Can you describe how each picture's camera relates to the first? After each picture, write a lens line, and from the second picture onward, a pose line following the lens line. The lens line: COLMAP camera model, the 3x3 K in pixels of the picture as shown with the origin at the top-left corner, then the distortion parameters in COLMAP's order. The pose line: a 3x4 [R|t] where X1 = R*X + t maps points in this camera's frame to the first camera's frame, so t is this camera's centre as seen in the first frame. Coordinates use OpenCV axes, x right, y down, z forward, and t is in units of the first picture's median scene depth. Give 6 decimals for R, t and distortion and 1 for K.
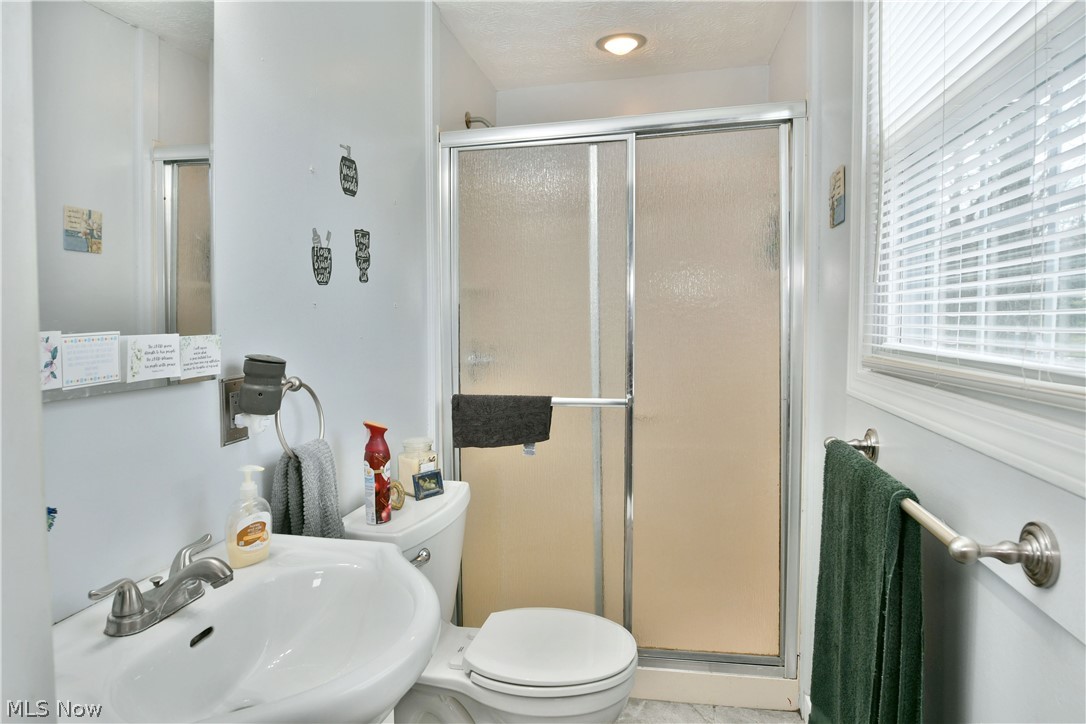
lens RADIAL K [[658.6, 0, 543.0], [0, 658.6, 362.0], [0, 0, 1]] dist [-0.005421, -0.001933]
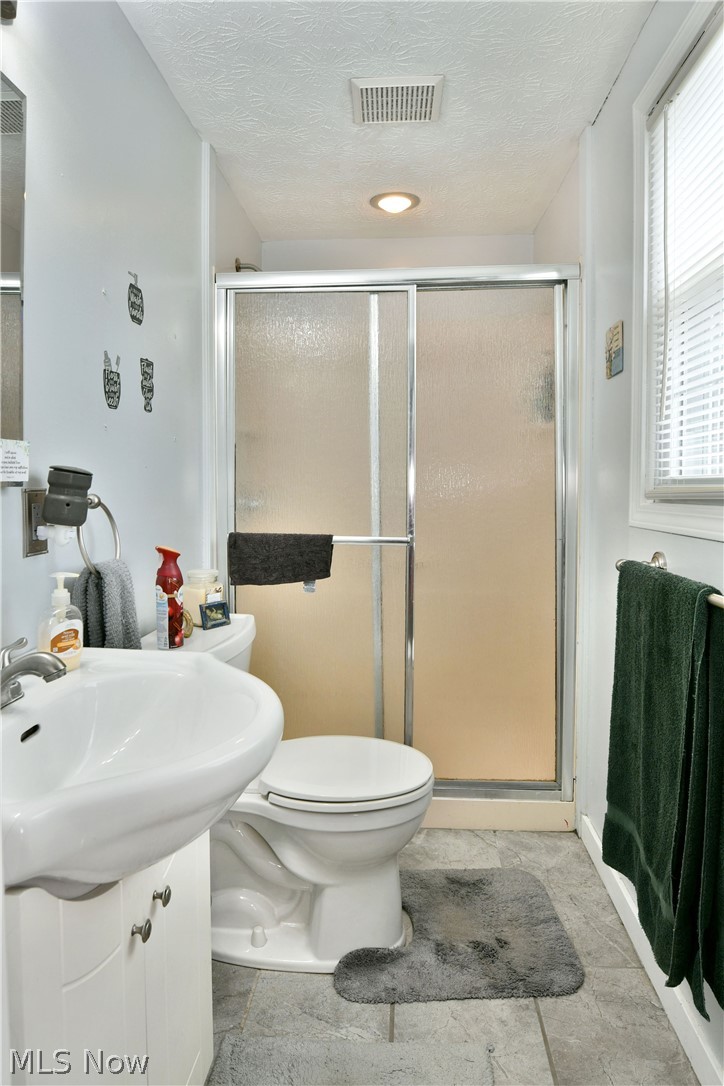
lens RADIAL K [[668.0, 0, 361.6], [0, 668.0, 508.4], [0, 0, 1]] dist [-0.004374, -0.000314]
pose [[0.992250, 0.032152, 0.120025, -0.085789], [-0.028569, 0.999097, -0.031454, 0.054522], [-0.120927, 0.027781, 0.992273, -0.027449]]
